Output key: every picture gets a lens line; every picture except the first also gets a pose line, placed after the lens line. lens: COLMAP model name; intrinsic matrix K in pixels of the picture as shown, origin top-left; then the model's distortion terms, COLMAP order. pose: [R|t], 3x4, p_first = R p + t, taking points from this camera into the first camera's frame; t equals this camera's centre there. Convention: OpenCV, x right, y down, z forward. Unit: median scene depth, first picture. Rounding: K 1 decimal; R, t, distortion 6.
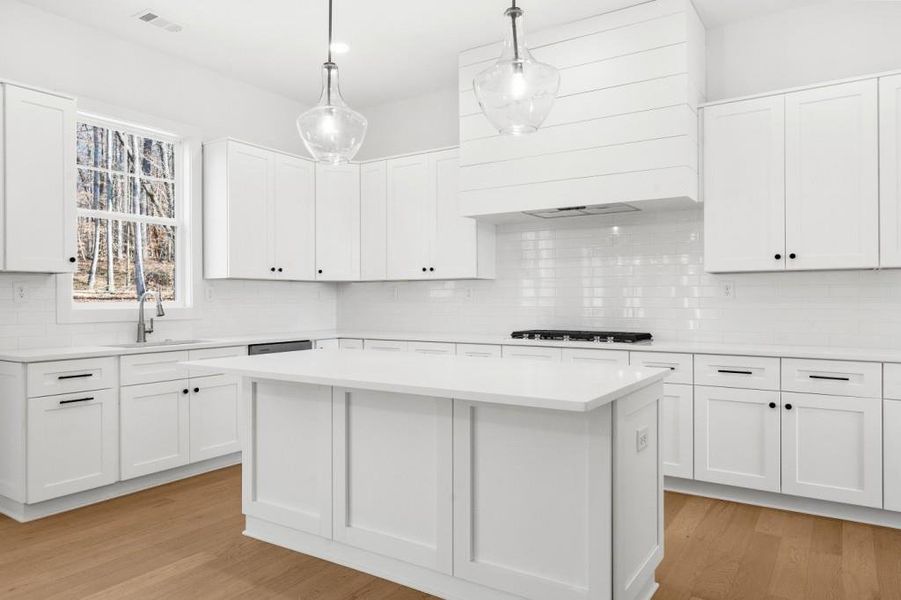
lens RADIAL K [[611.2, 0, 438.5], [0, 611.2, 296.7], [0, 0, 1]] dist [0.001702, 0.002637]
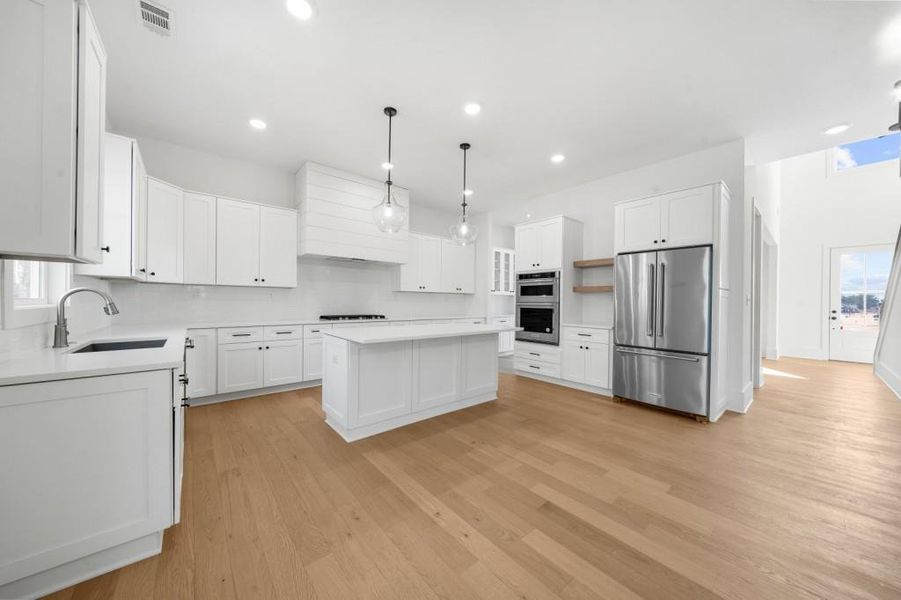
lens RADIAL K [[311.3, 0, 447.7], [0, 311.3, 301.0], [0, 0, 1]] dist [-0.002288, -0.000179]
pose [[0.272265, 0.009350, 0.962177, -0.756020], [-0.012835, 0.999899, -0.006084, 0.008033], [-0.962137, -0.010693, 0.272358, 0.375364]]
